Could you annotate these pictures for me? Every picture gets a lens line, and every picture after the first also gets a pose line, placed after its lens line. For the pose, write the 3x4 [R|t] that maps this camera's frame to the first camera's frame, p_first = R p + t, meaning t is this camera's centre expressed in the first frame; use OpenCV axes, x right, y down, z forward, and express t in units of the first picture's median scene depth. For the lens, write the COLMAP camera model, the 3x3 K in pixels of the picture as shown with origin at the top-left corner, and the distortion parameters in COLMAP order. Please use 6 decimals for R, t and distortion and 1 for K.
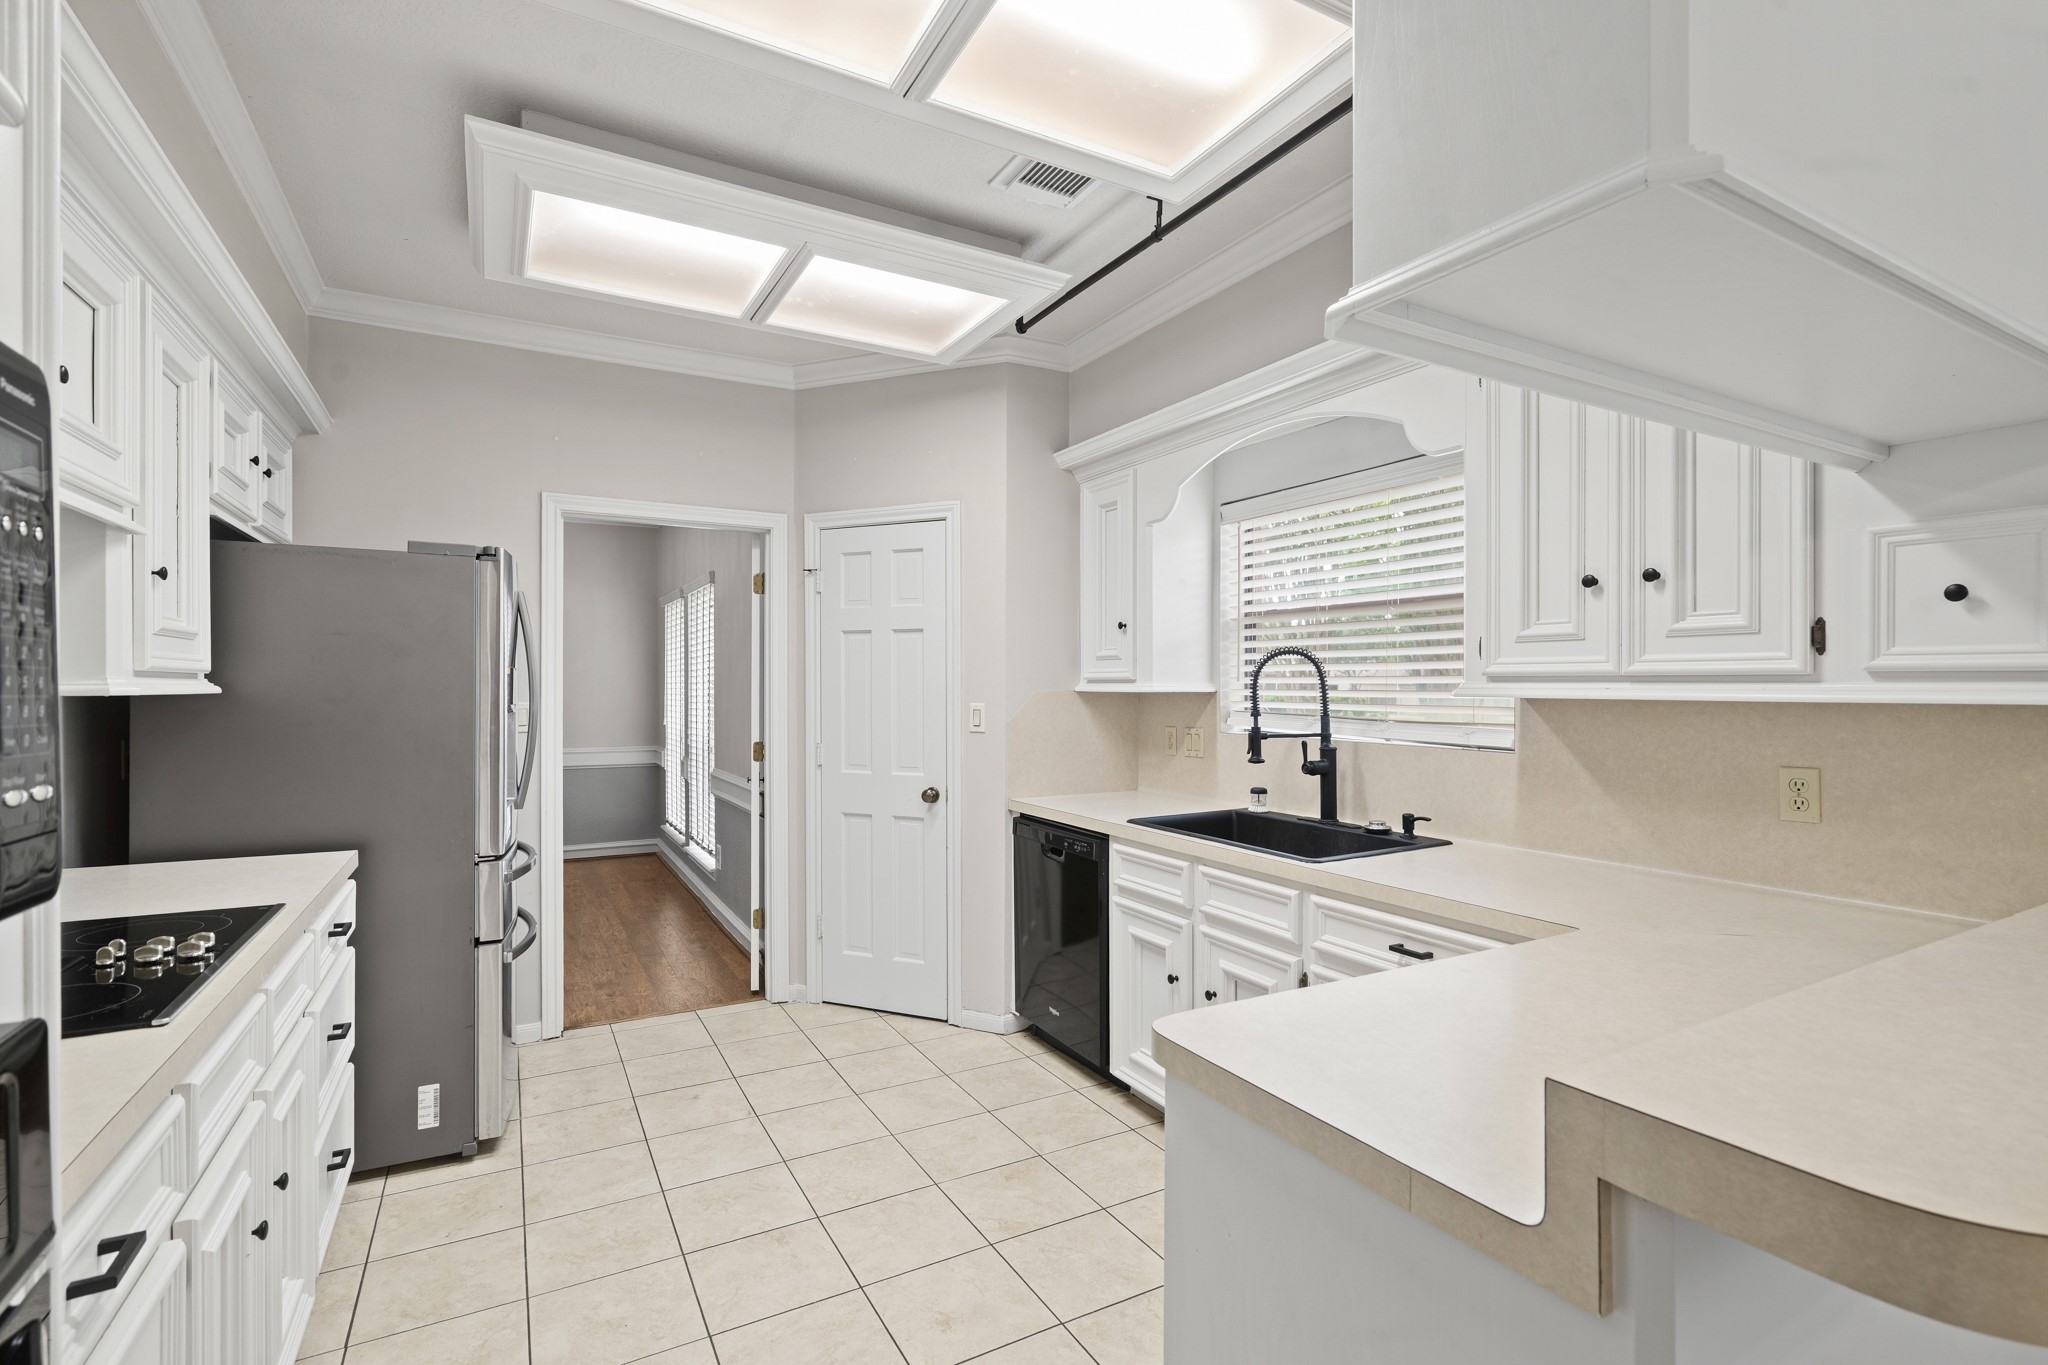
lens RADIAL K [[933.2, 0, 1017.8], [0, 933.2, 678.2], [0, 0, 1]] dist [-0.004049, 0.002577]
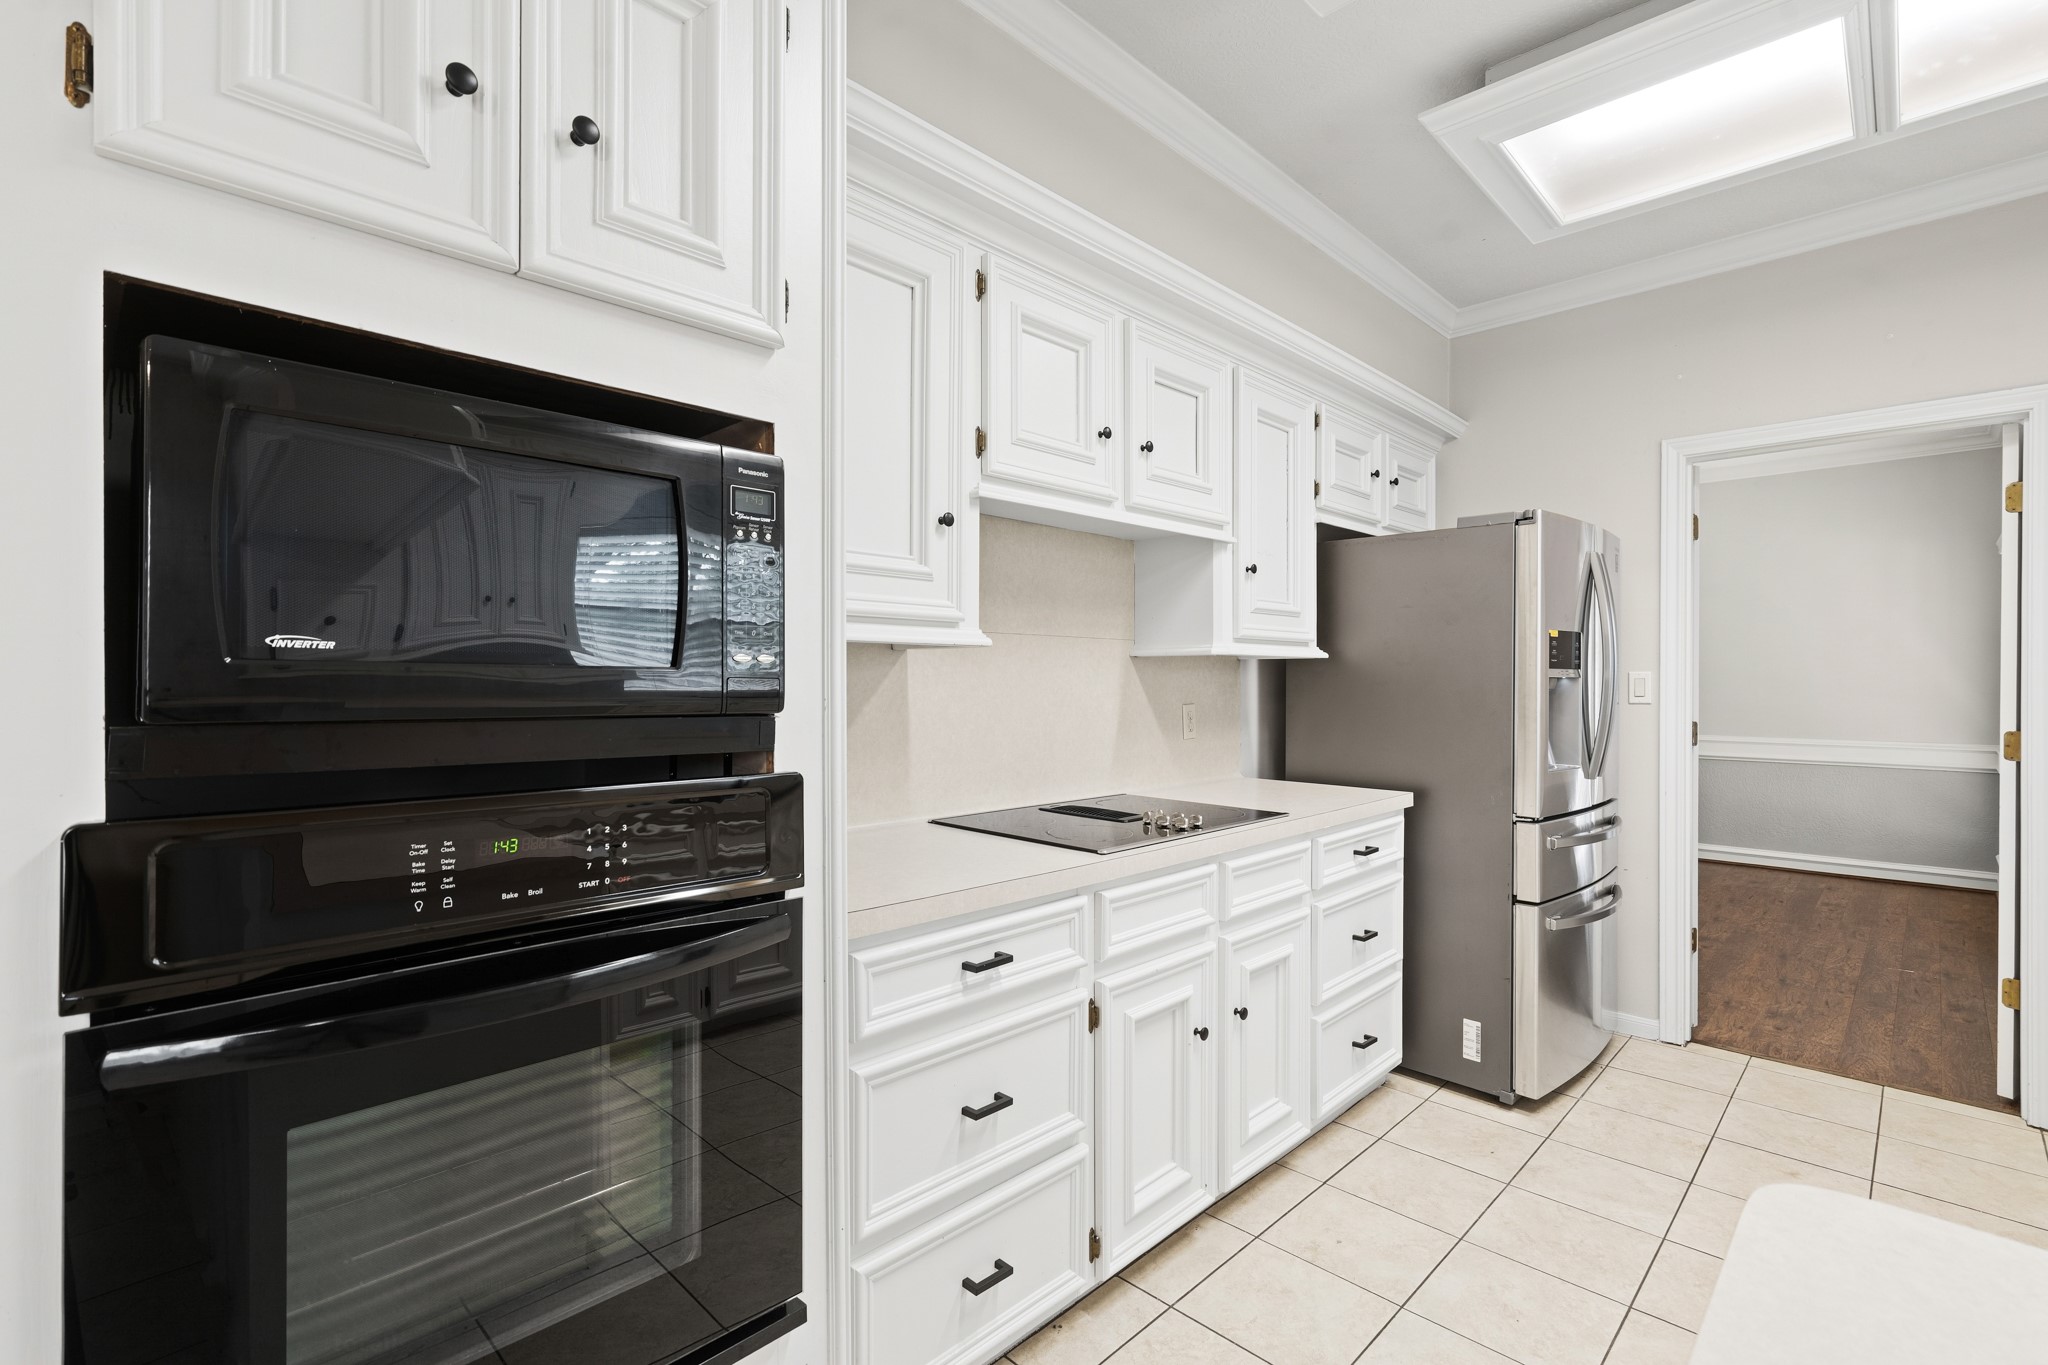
lens RADIAL K [[933.2, 0, 1035.8], [0, 933.2, 673.0], [0, 0, 1]] dist [-0.004049, 0.002577]
pose [[0.294161, -0.007715, -0.955725, 0.244446], [0.009903, 0.999938, -0.005024, 0.035152], [0.955705, -0.007987, 0.294219, 0.199486]]
